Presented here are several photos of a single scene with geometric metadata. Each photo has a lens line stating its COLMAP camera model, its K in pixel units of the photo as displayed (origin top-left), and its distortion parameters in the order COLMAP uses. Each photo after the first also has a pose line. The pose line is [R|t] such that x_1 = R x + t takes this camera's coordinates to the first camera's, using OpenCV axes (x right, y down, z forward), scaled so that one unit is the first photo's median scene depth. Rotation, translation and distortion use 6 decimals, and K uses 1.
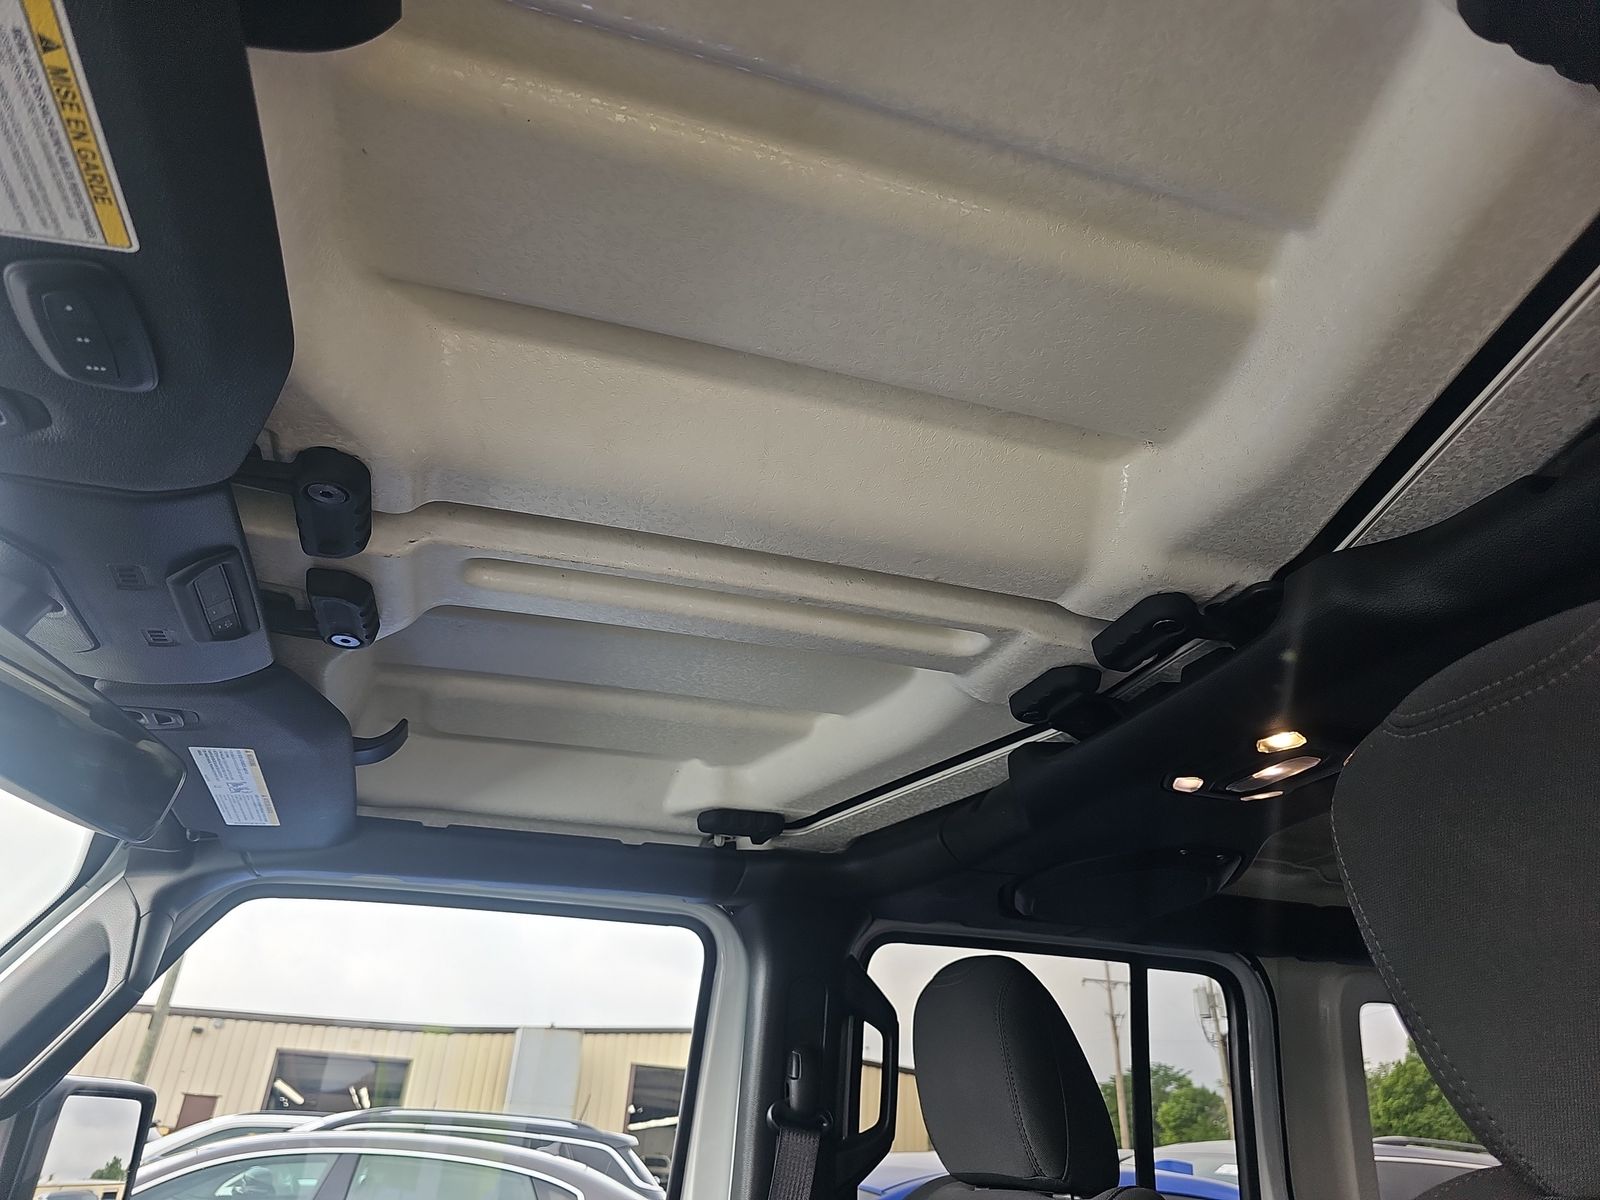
lens RADIAL K [[1058.8, 0, 800.0], [0, 1058.8, 600.0], [0, 0, 1]] dist [0.026794, -0.004068]
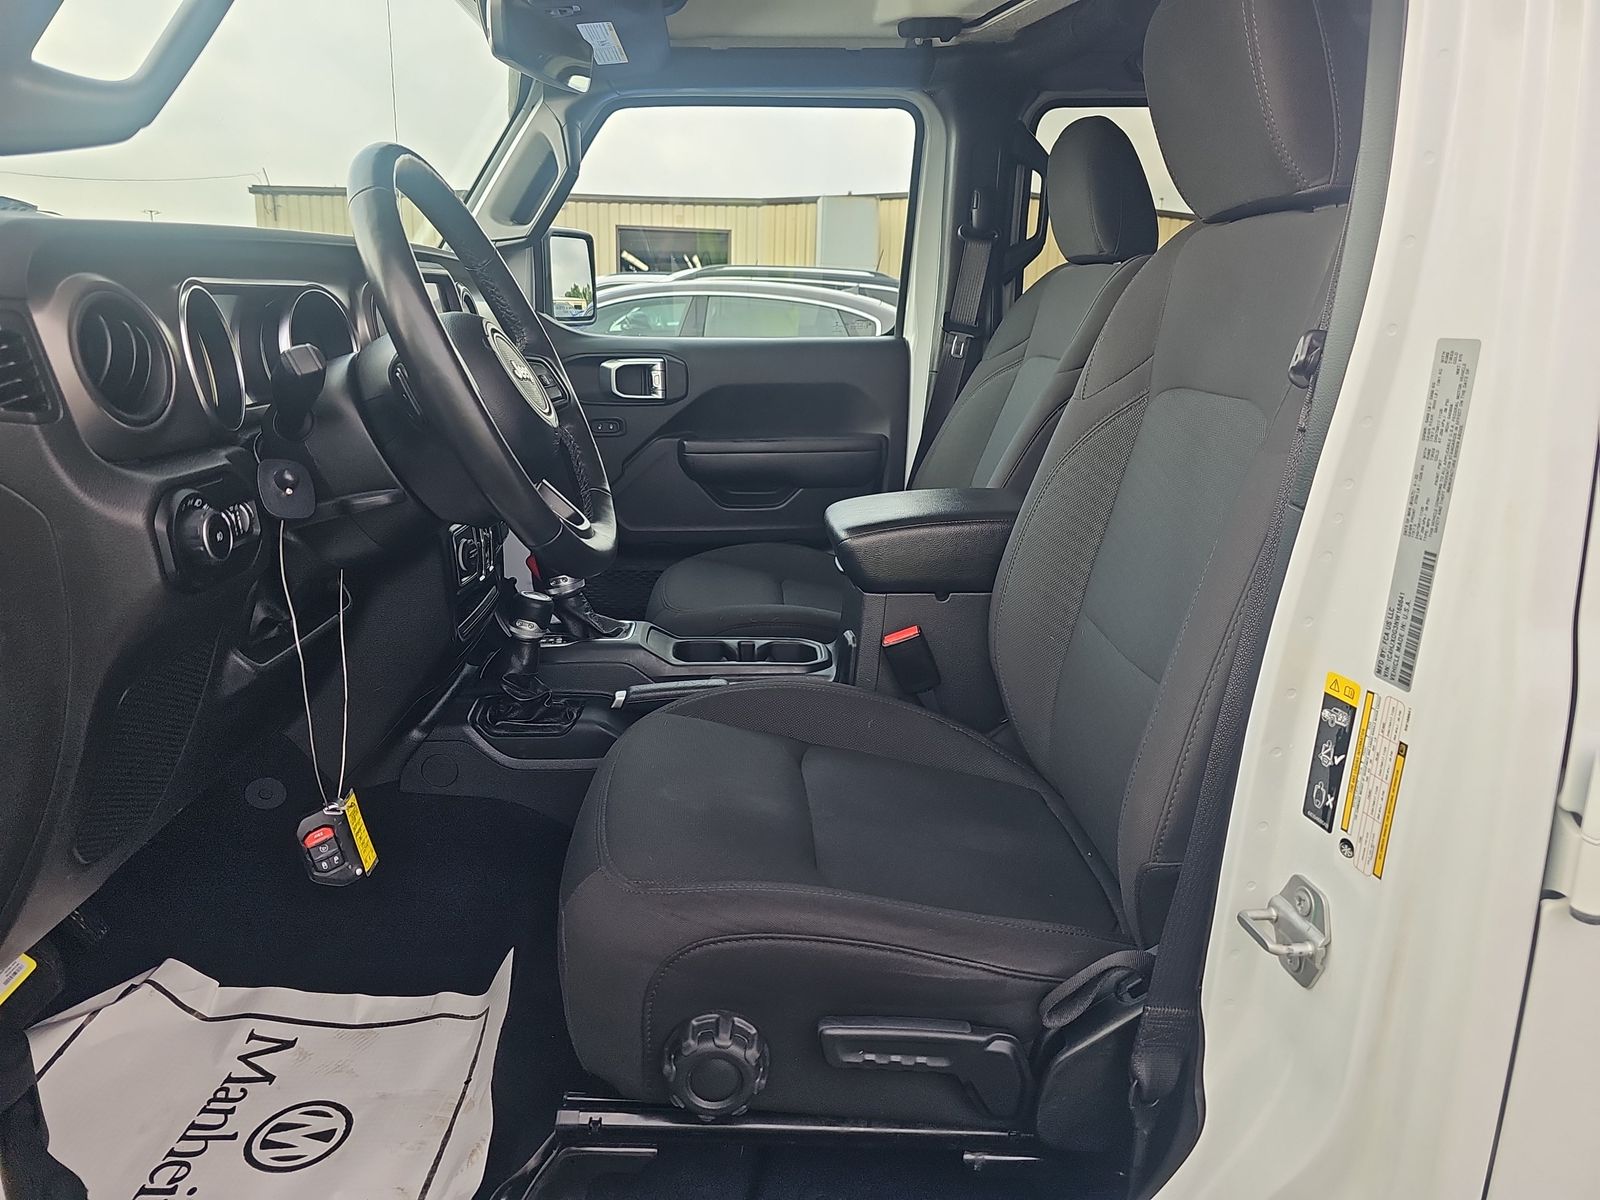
lens RADIAL K [[1058.8, 0, 800.0], [0, 1058.8, 600.0], [0, 0, 1]] dist [0.026794, -0.004068]
pose [[0.965394, 0.045978, -0.256712, 0.157291], [0.141087, 0.735785, 0.662355, -0.168230], [0.219339, -0.675652, 0.703836, -0.467908]]
